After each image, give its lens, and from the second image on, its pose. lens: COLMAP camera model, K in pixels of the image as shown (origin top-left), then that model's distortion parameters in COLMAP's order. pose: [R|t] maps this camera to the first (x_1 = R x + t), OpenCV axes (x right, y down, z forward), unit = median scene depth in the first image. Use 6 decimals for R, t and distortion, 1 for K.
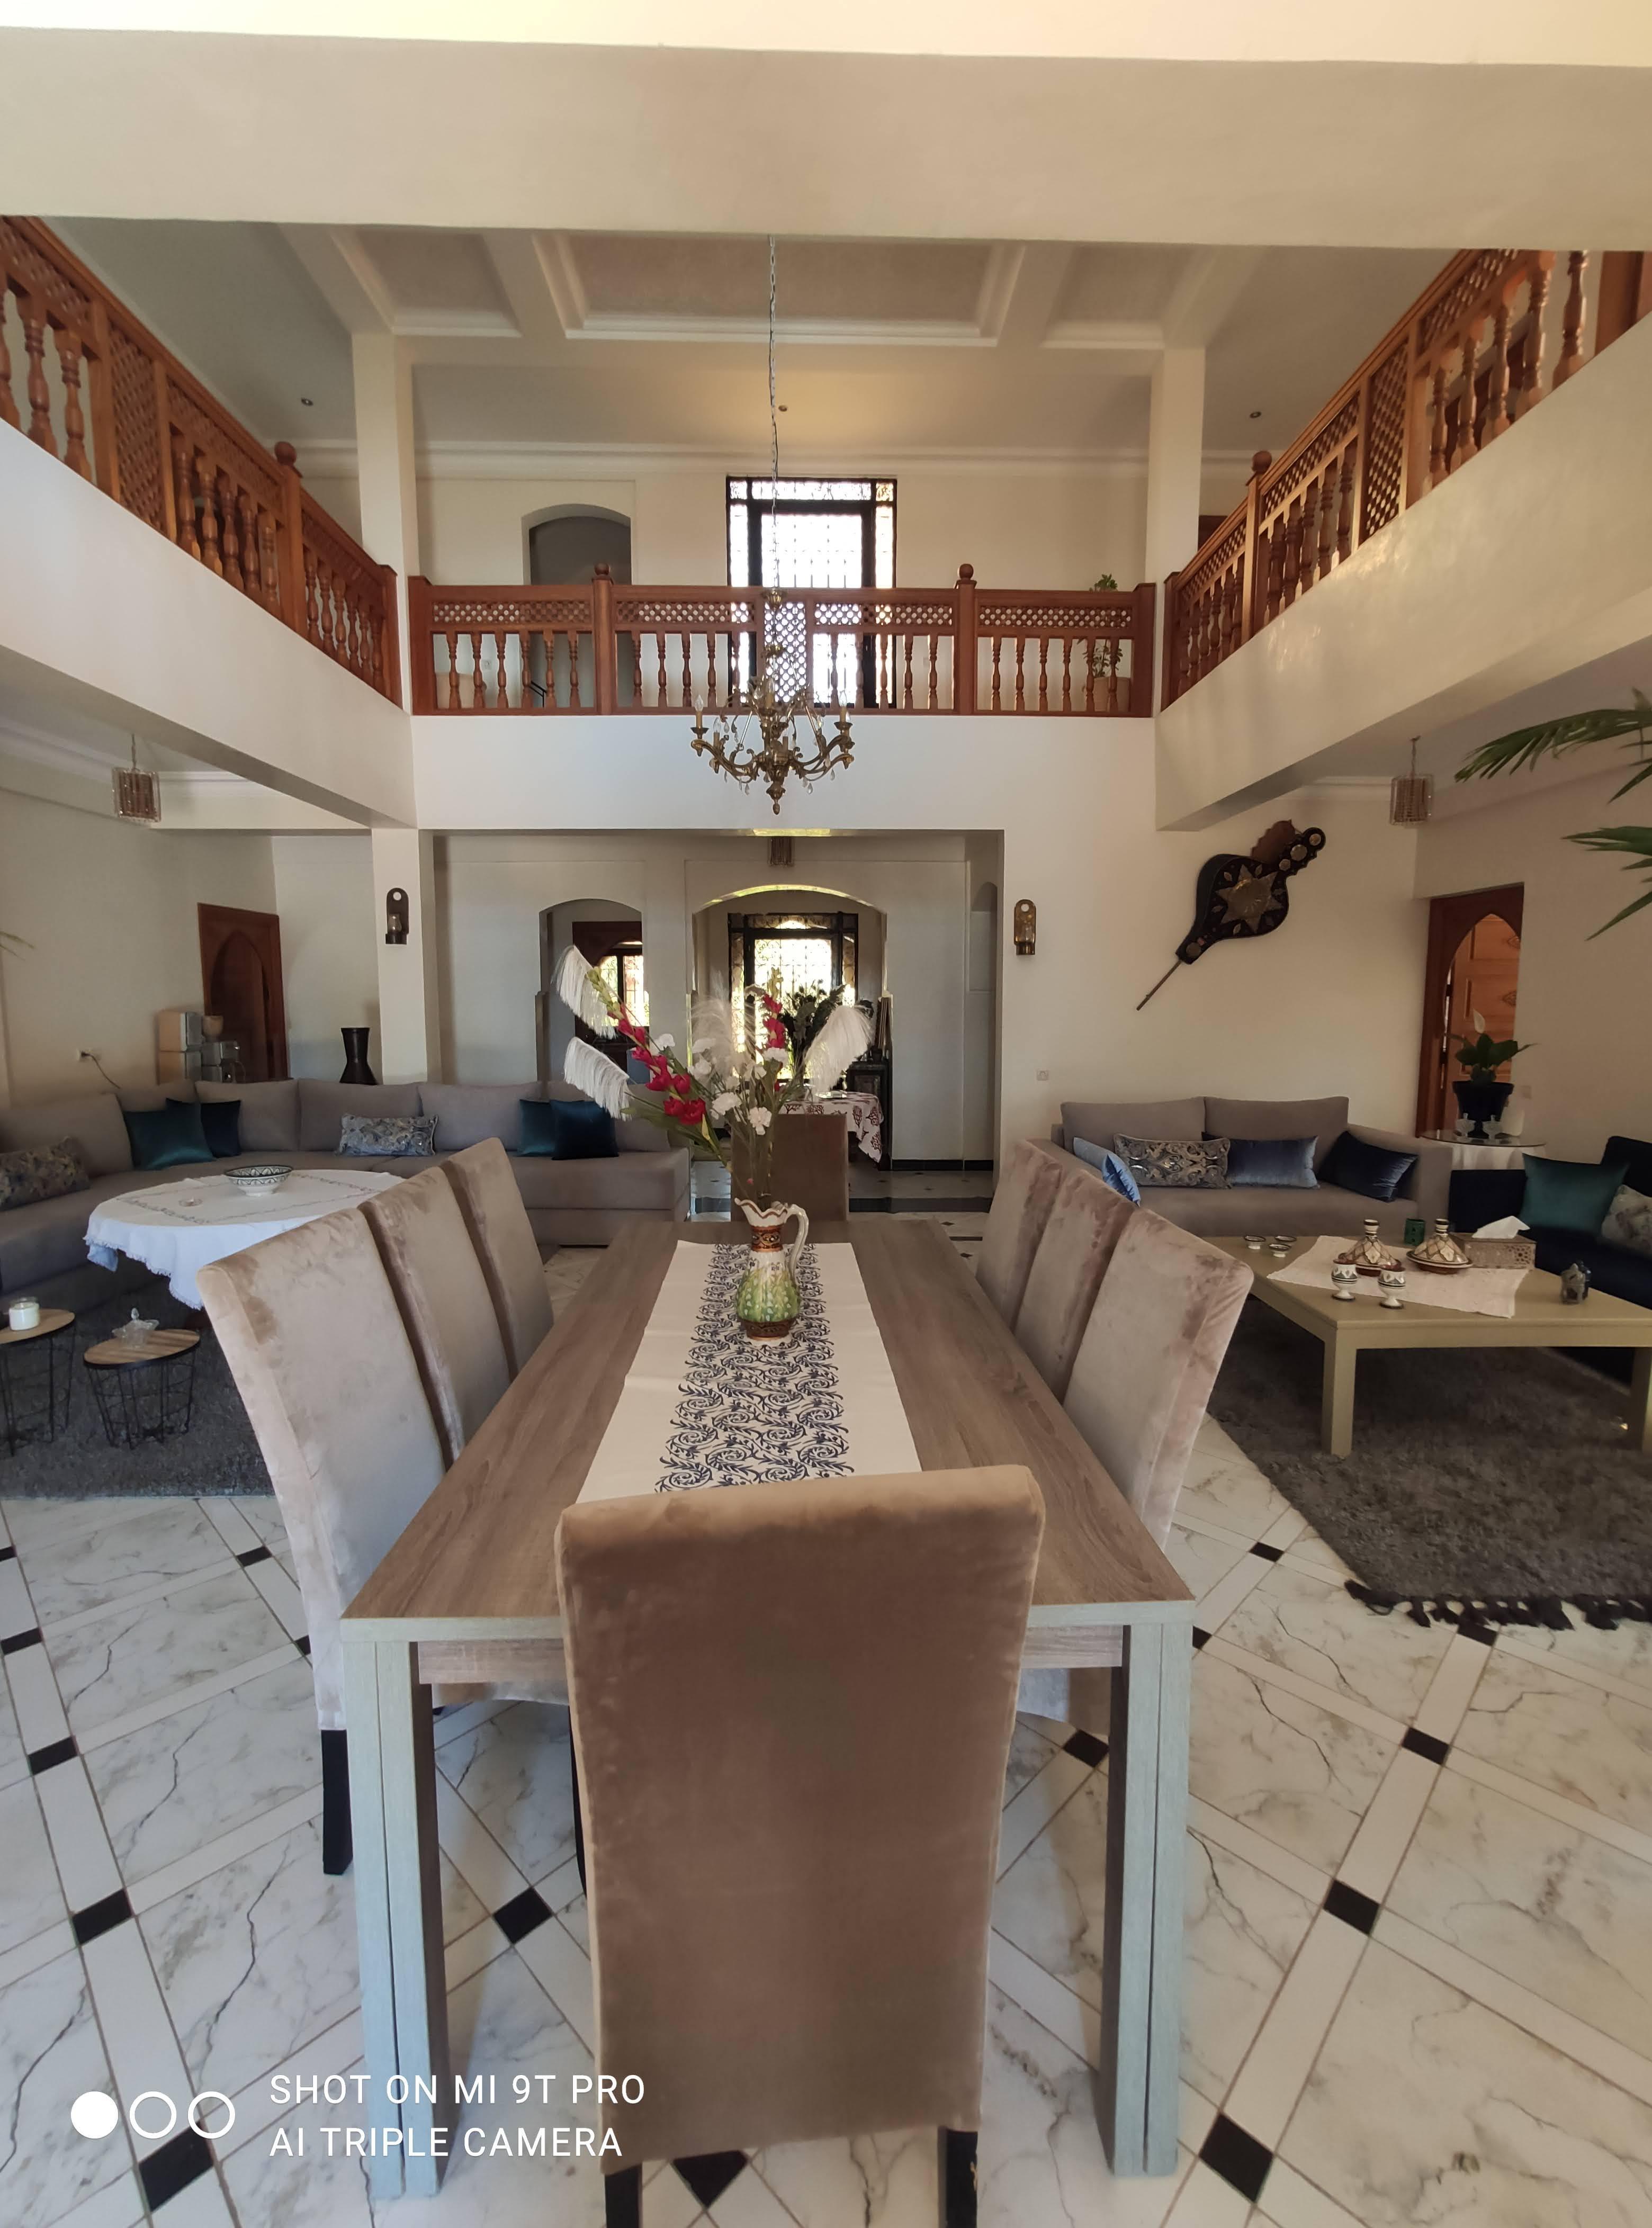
lens RADIAL K [[1111.5, 0, 826.0], [0, 1111.5, 1114.0], [0, 0, 1]] dist [-0.001306, 0.000096]
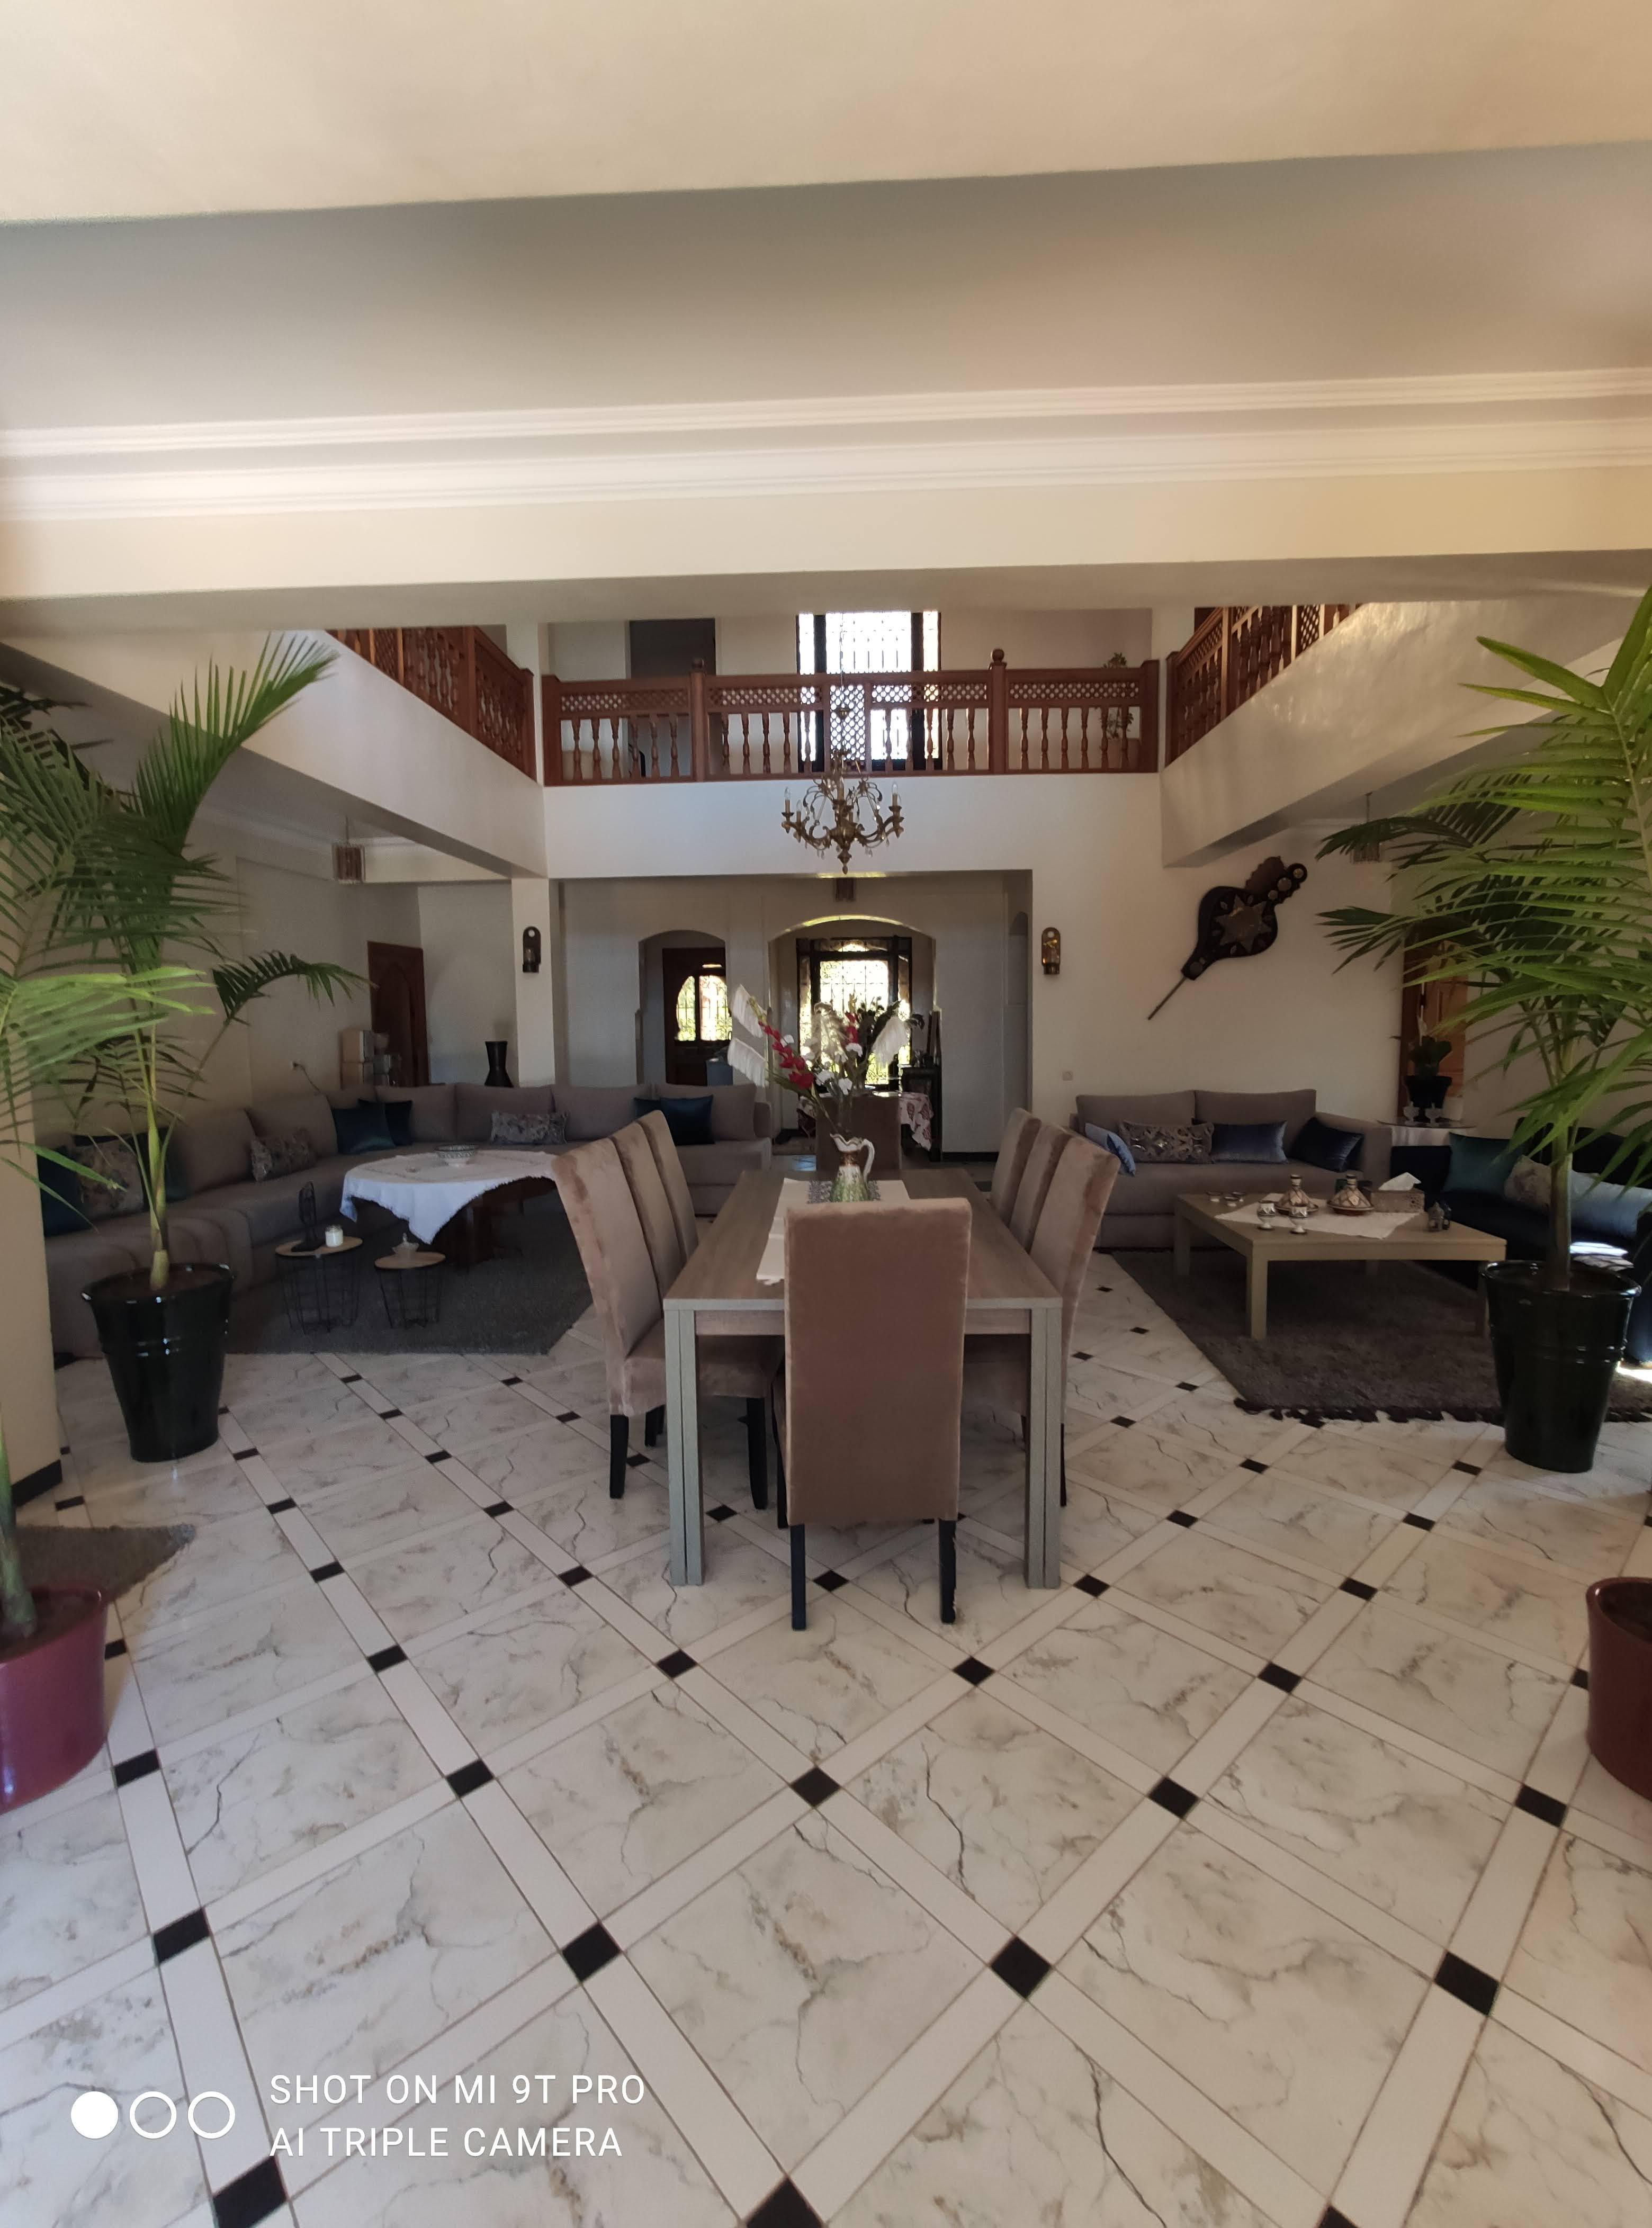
lens RADIAL K [[1057.3, 0, 826.0], [0, 1057.3, 1114.0], [0, 0, 1]] dist [-0.022432, -0.000034]
pose [[0.998484, -0.006711, -0.054633, -0.000317], [0.006272, 0.999947, -0.008194, 0.014309], [0.054685, 0.007839, 0.998473, -0.140855]]
